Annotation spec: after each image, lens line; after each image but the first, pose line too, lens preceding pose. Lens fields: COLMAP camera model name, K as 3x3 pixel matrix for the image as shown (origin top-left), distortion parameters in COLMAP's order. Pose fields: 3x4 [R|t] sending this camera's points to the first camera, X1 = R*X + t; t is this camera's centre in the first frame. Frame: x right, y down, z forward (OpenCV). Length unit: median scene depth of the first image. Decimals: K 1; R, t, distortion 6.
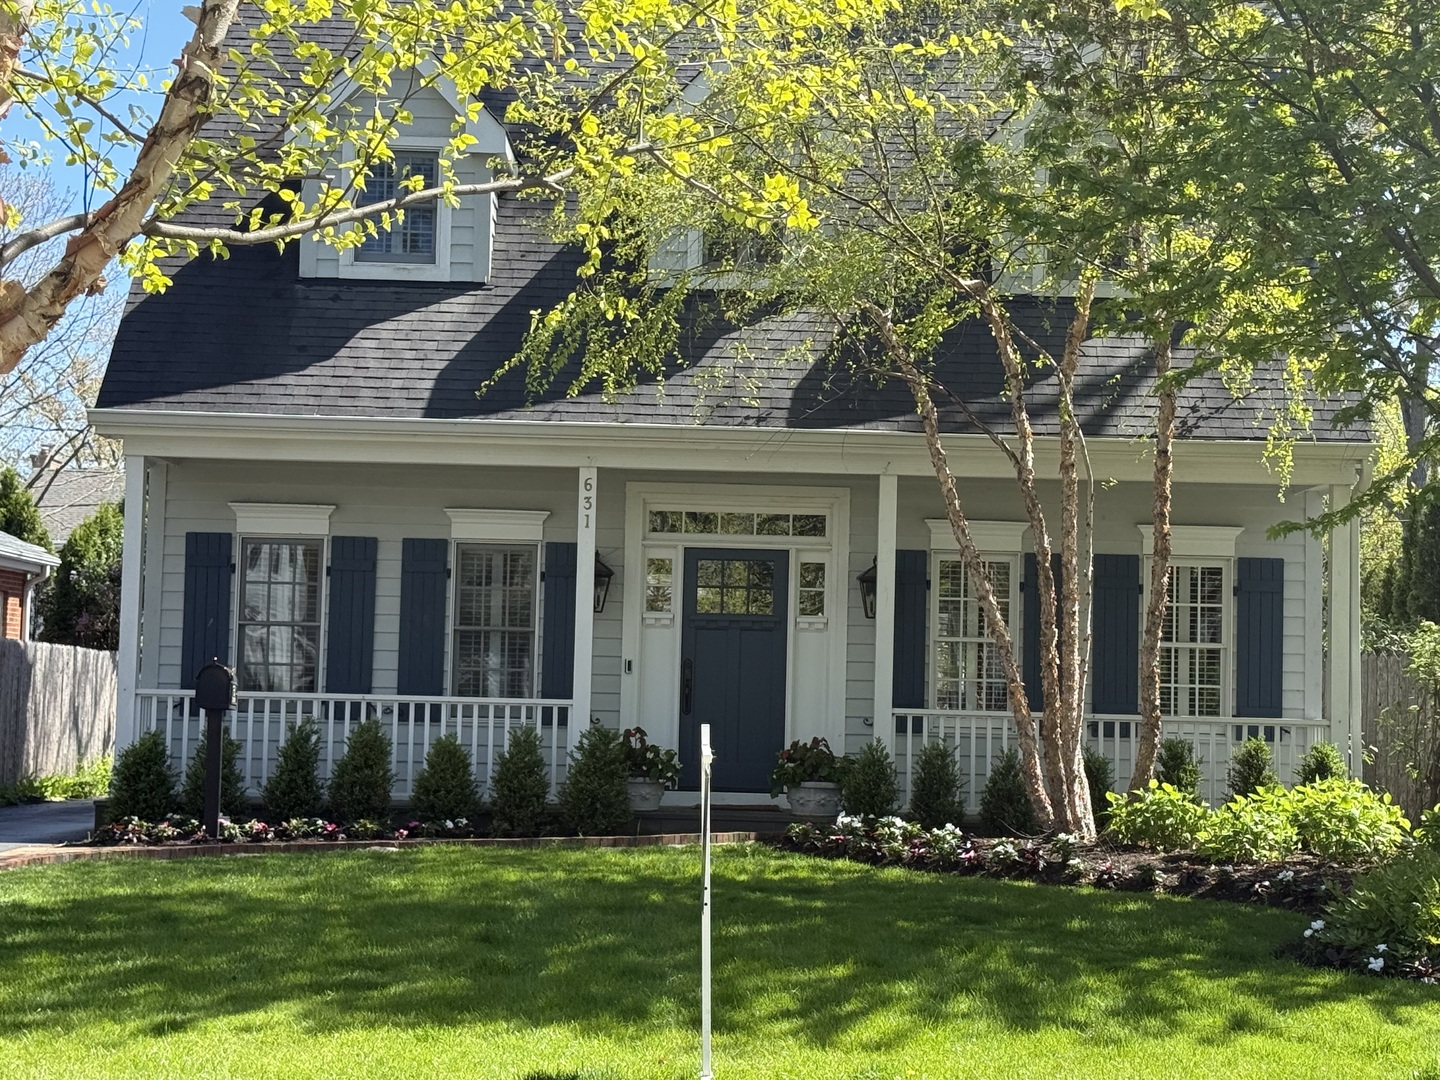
lens RADIAL K [[2701.5, 0, 720.0], [0, 2701.5, 540.0], [0, 0, 1]] dist [0.082772, 0.162311]
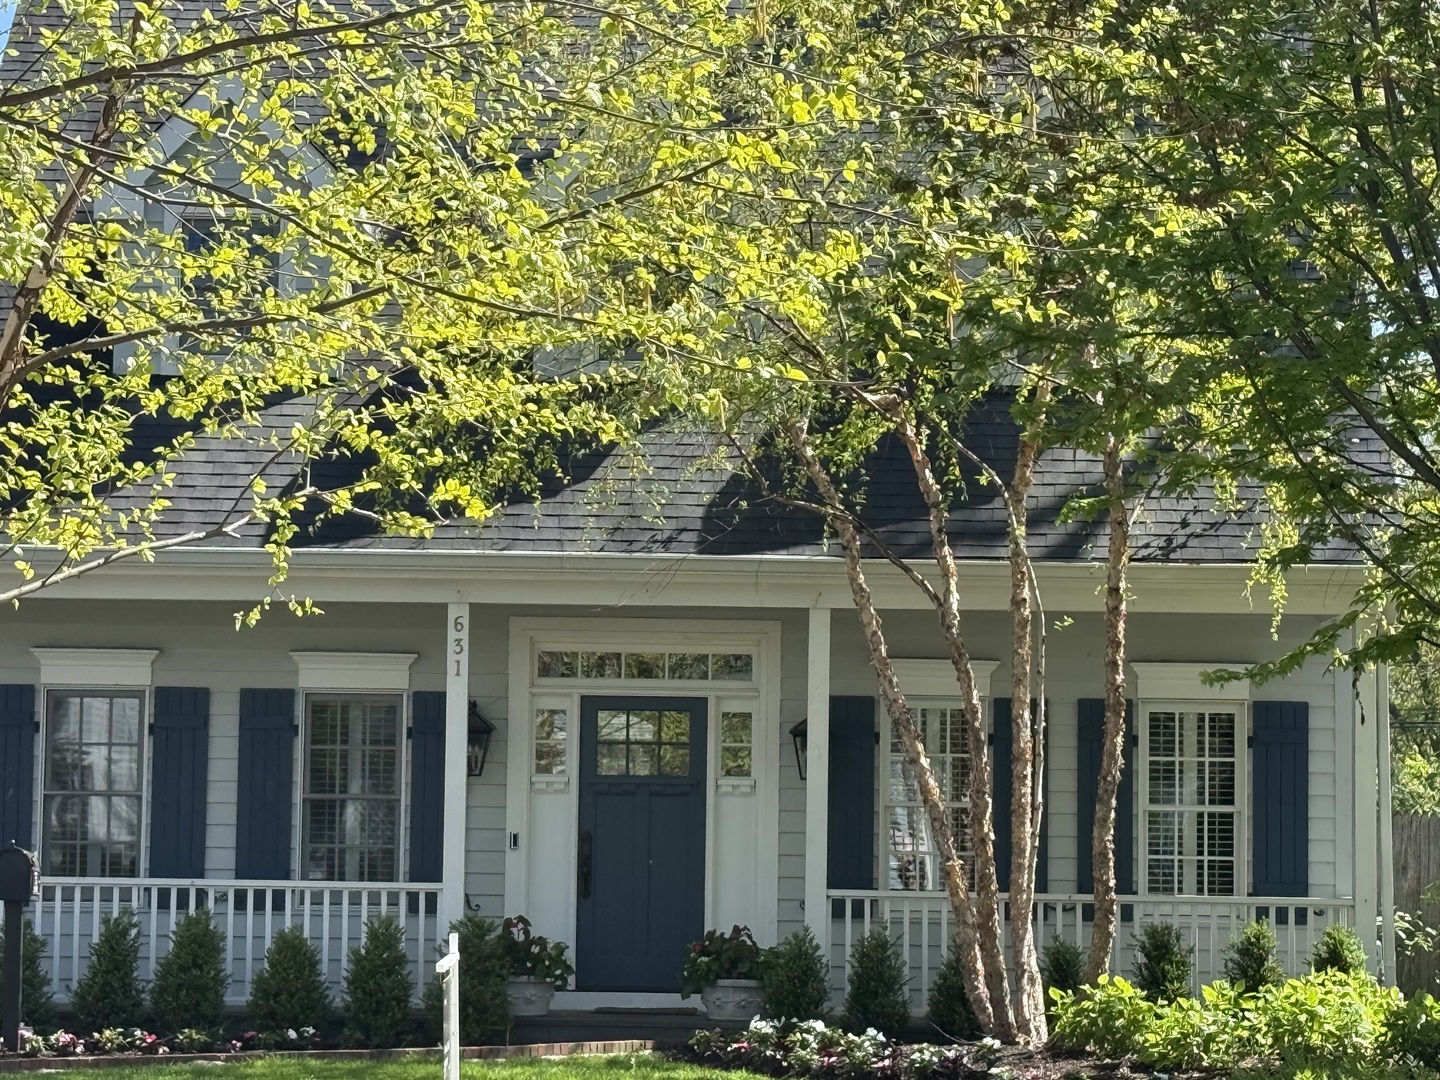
lens RADIAL K [[4298.8, 0, 720.0], [0, 4298.8, 540.0], [0, 0, 1]] dist [0.057991, 0.672455]
pose [[0.999493, -0.011611, -0.029647, 0.071679], [0.011302, 0.999880, -0.010551, -0.031726], [0.029766, 0.010210, 0.999505, -0.323500]]
